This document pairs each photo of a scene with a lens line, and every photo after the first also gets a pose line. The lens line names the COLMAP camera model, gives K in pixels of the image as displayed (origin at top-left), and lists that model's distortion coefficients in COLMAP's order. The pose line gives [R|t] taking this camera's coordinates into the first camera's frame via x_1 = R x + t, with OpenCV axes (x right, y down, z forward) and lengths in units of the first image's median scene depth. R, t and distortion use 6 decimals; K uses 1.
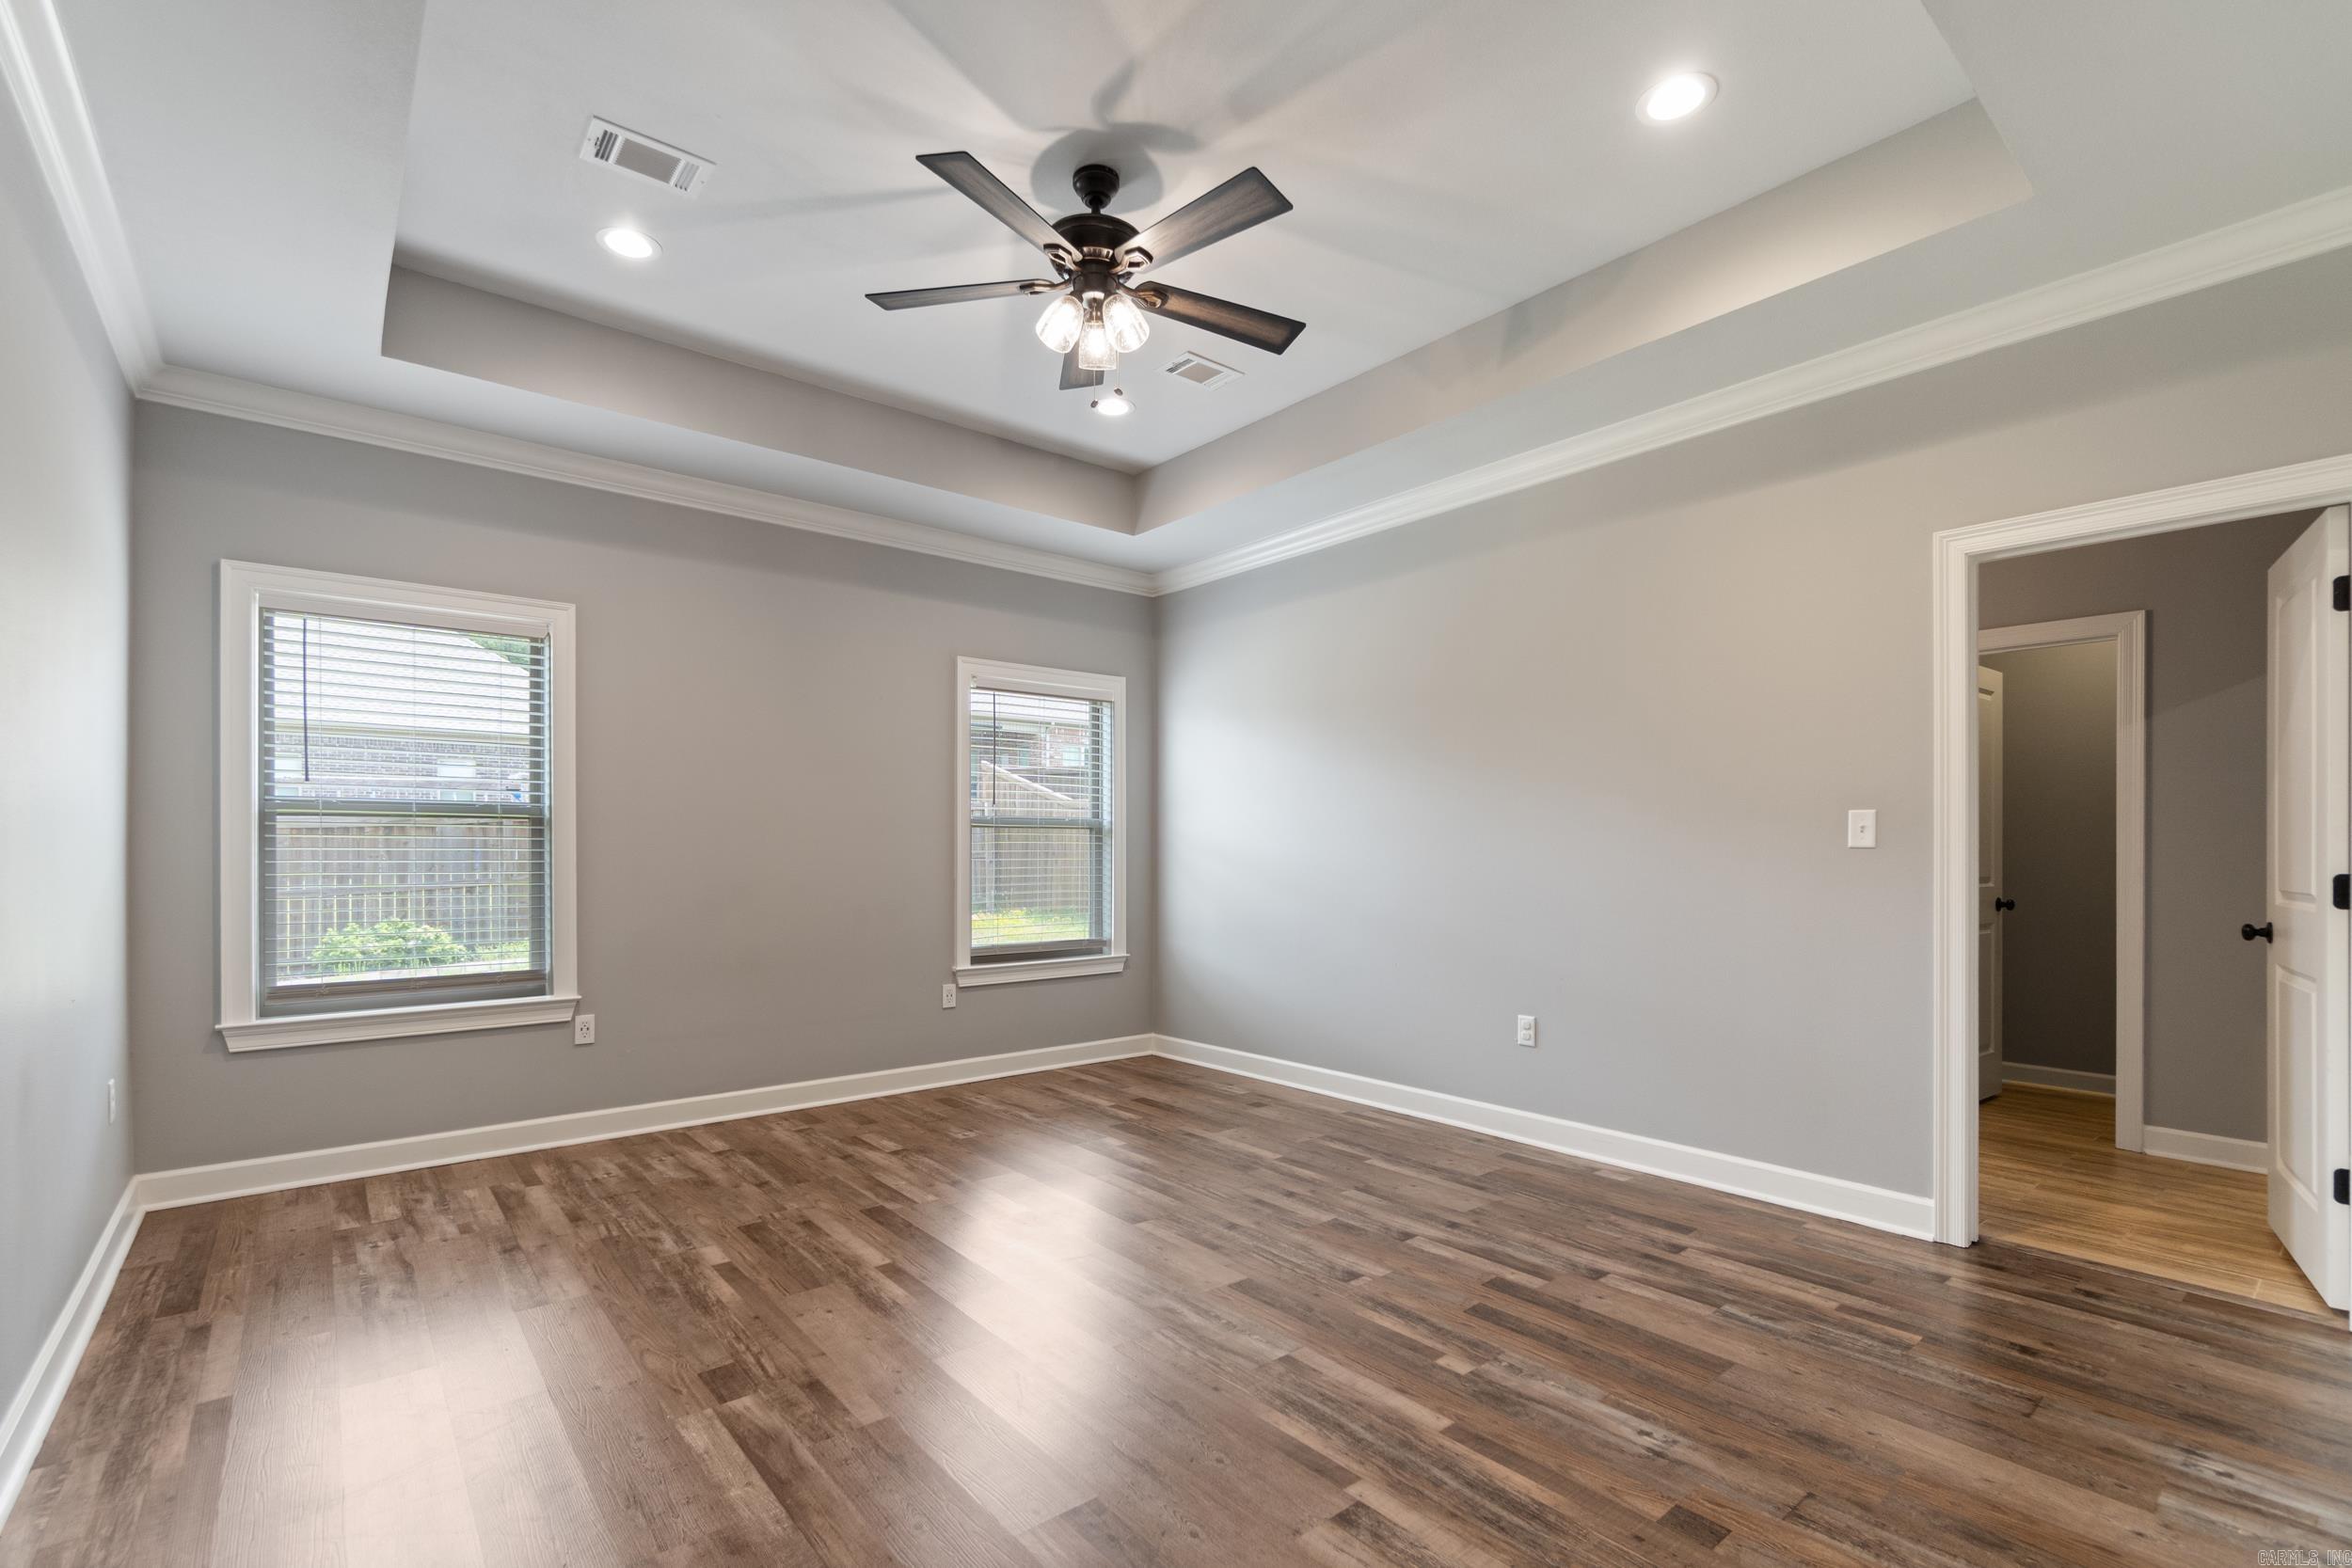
lens RADIAL K [[1028.3, 0, 1207.8], [0, 1028.3, 842.0], [0, 0, 1]] dist [-0.006730, 0.000864]
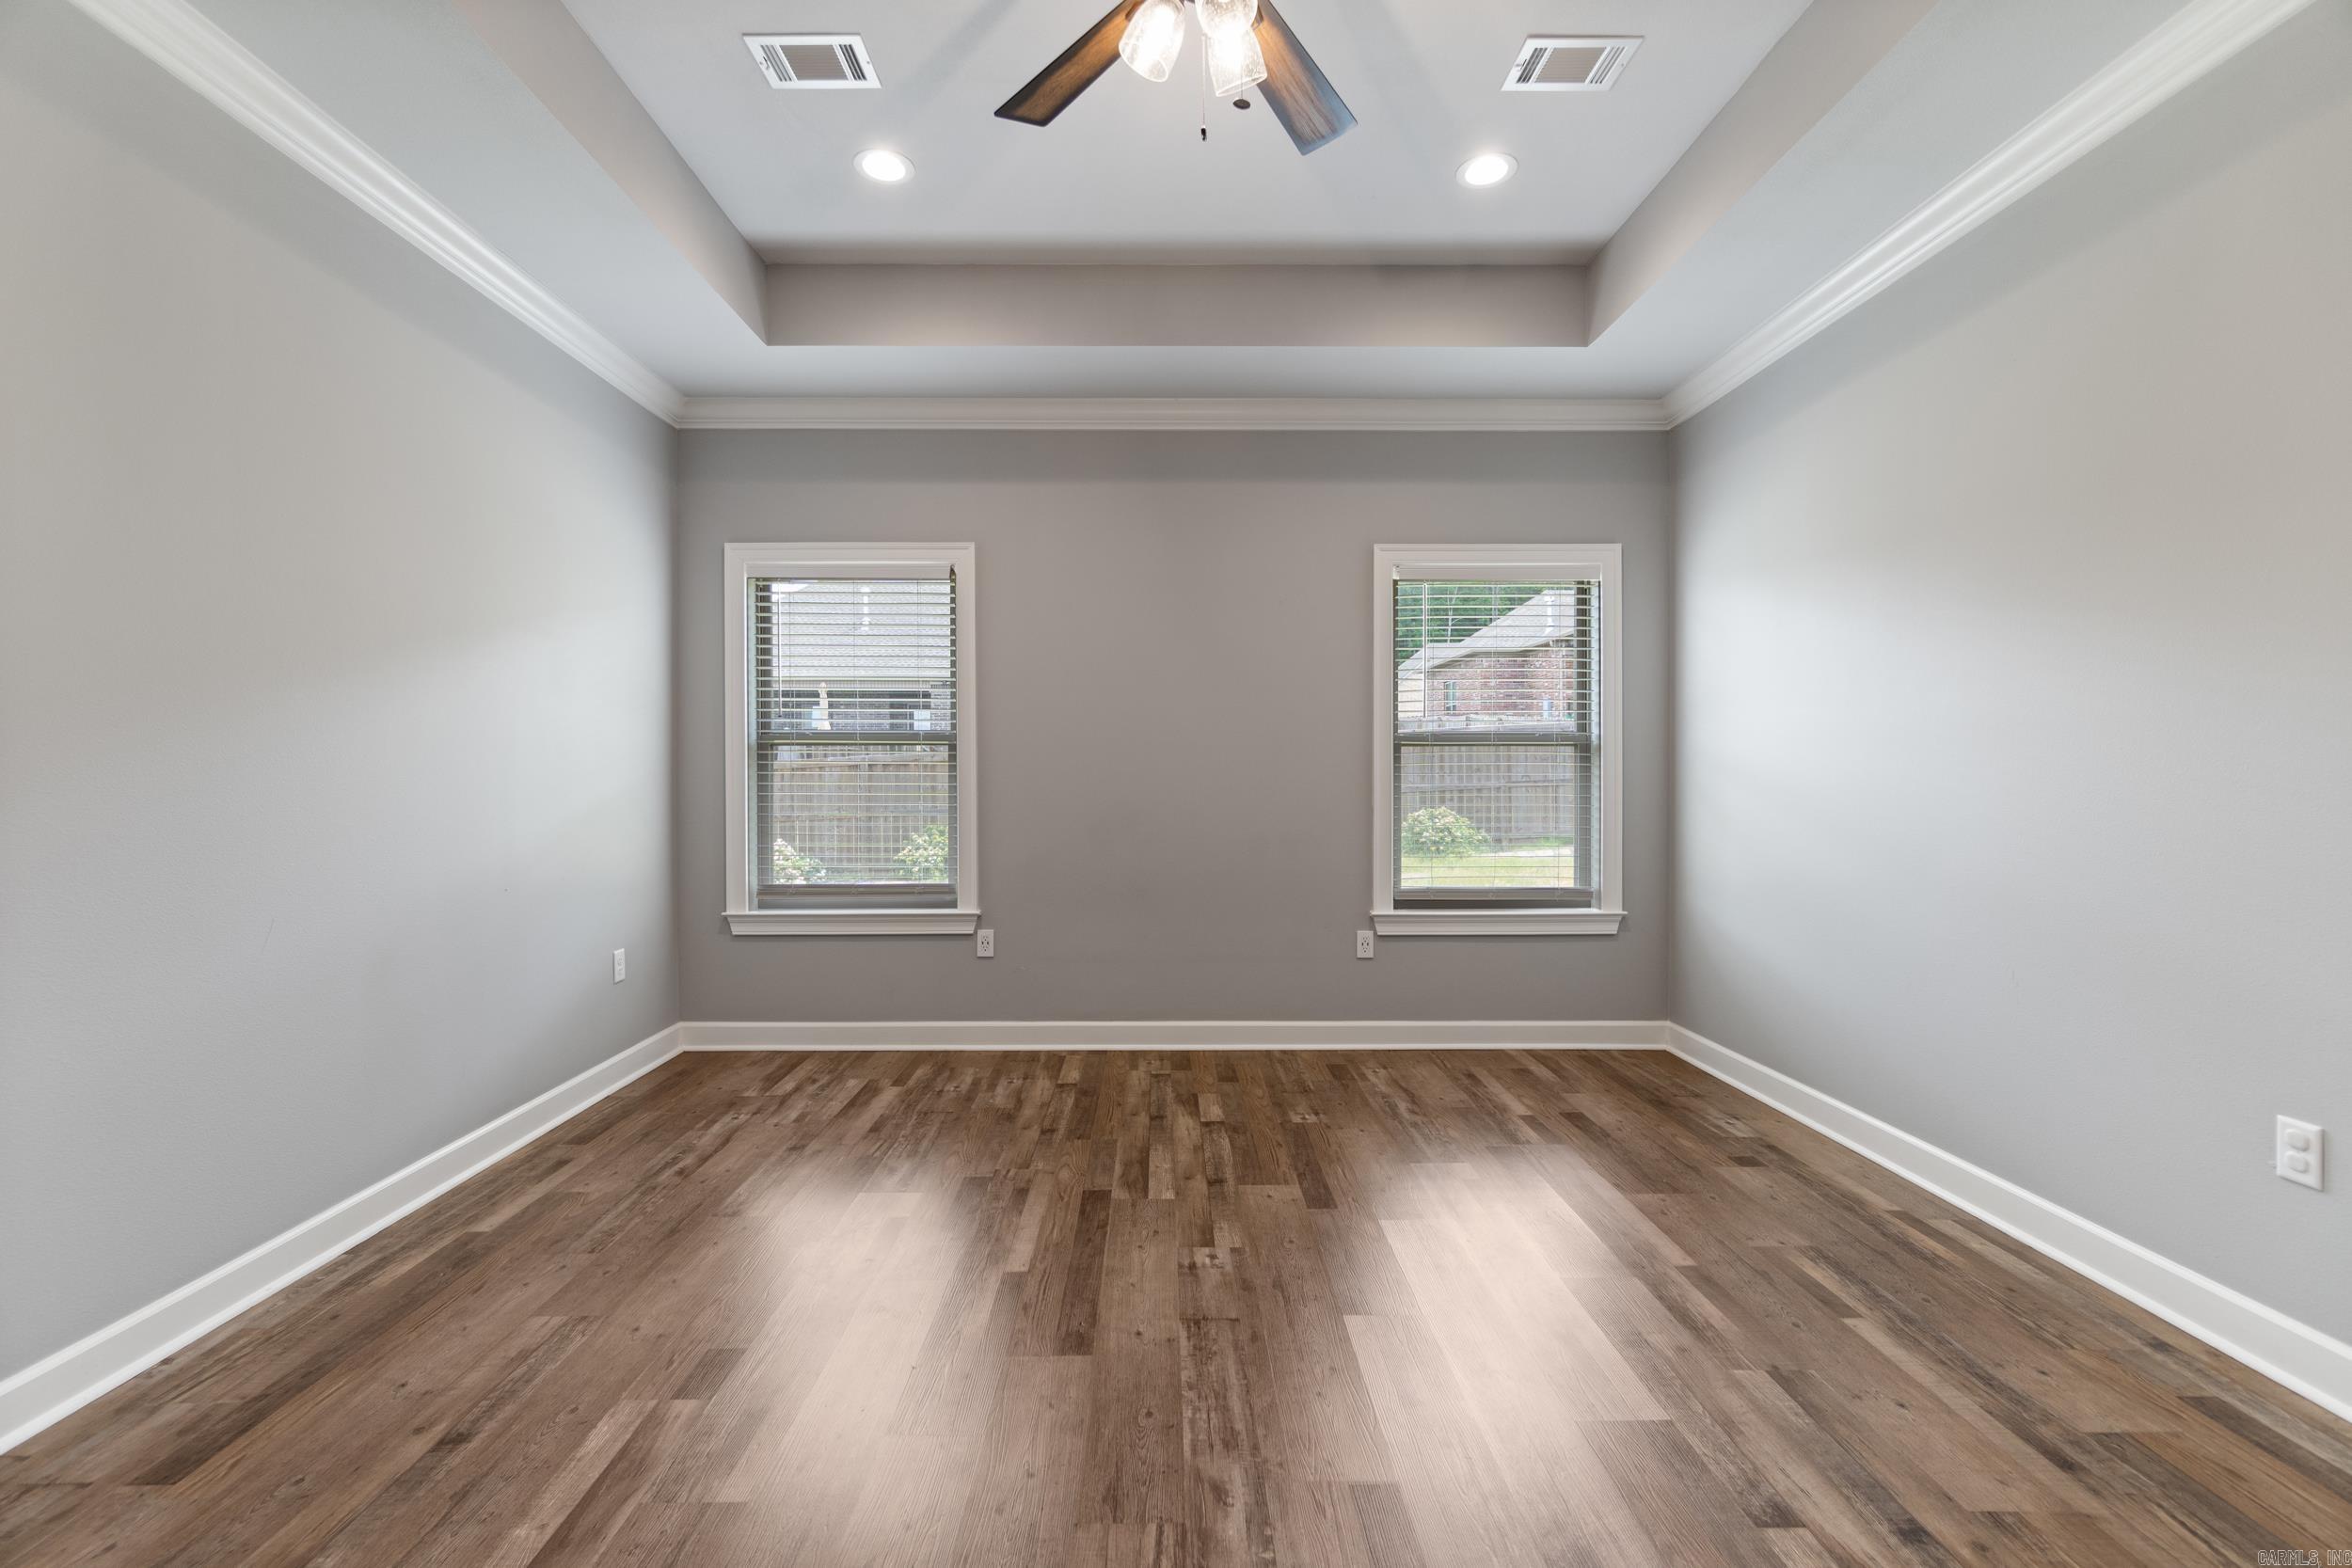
lens RADIAL K [[1028.3, 0, 1173.8], [0, 1028.3, 771.6], [0, 0, 1]] dist [-0.006730, 0.000864]
pose [[0.766671, -0.001116, -0.642039, 0.223760], [0.005980, 0.999968, 0.005403, 0.001182], [0.642012, -0.007982, 0.766653, 0.315135]]
